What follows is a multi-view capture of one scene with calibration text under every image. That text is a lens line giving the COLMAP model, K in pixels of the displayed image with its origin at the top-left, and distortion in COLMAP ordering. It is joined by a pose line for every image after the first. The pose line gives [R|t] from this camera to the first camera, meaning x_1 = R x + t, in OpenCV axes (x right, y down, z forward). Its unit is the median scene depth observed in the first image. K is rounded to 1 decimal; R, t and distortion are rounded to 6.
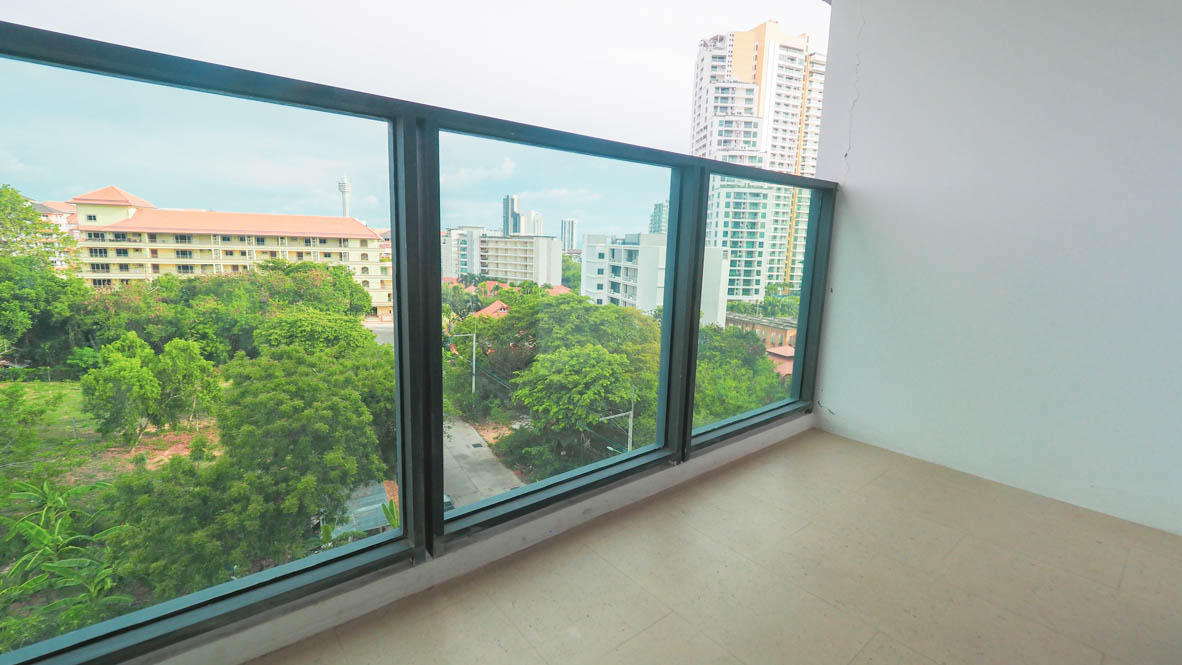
lens RADIAL K [[499.4, 0, 577.5], [0, 499.4, 325.4], [0, 0, 1]] dist [0.004359, -0.005542]
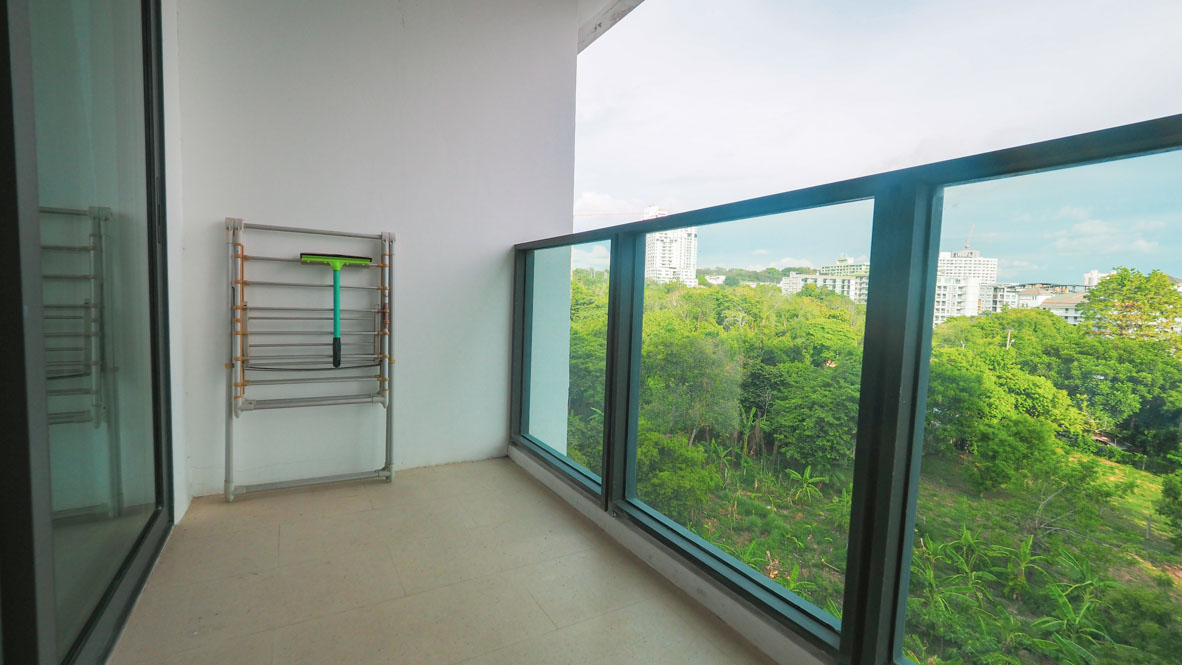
lens RADIAL K [[505.0, 0, 578.9], [0, 505.0, 328.2], [0, 0, 1]] dist [-0.003098, -0.000178]
pose [[-0.139233, 0.031684, -0.989753, 0.017893], [-0.190889, 0.979884, 0.058221, -0.002266], [0.971687, 0.197039, -0.130384, 0.014793]]
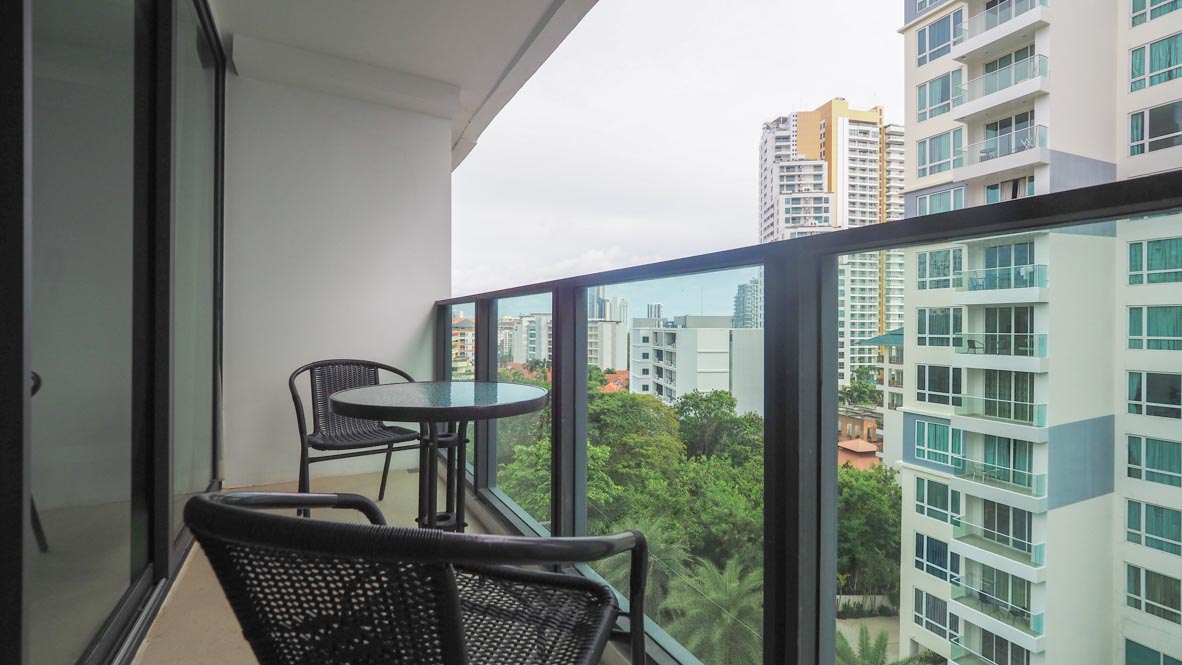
lens RADIAL K [[505.0, 0, 578.9], [0, 505.0, 328.2], [0, 0, 1]] dist [-0.003098, -0.000178]
pose [[0.982534, -0.022200, -0.184755, 0.104948], [-0.008002, 0.986899, -0.161141, -0.003913], [0.185912, 0.159804, 0.969484, 0.034005]]
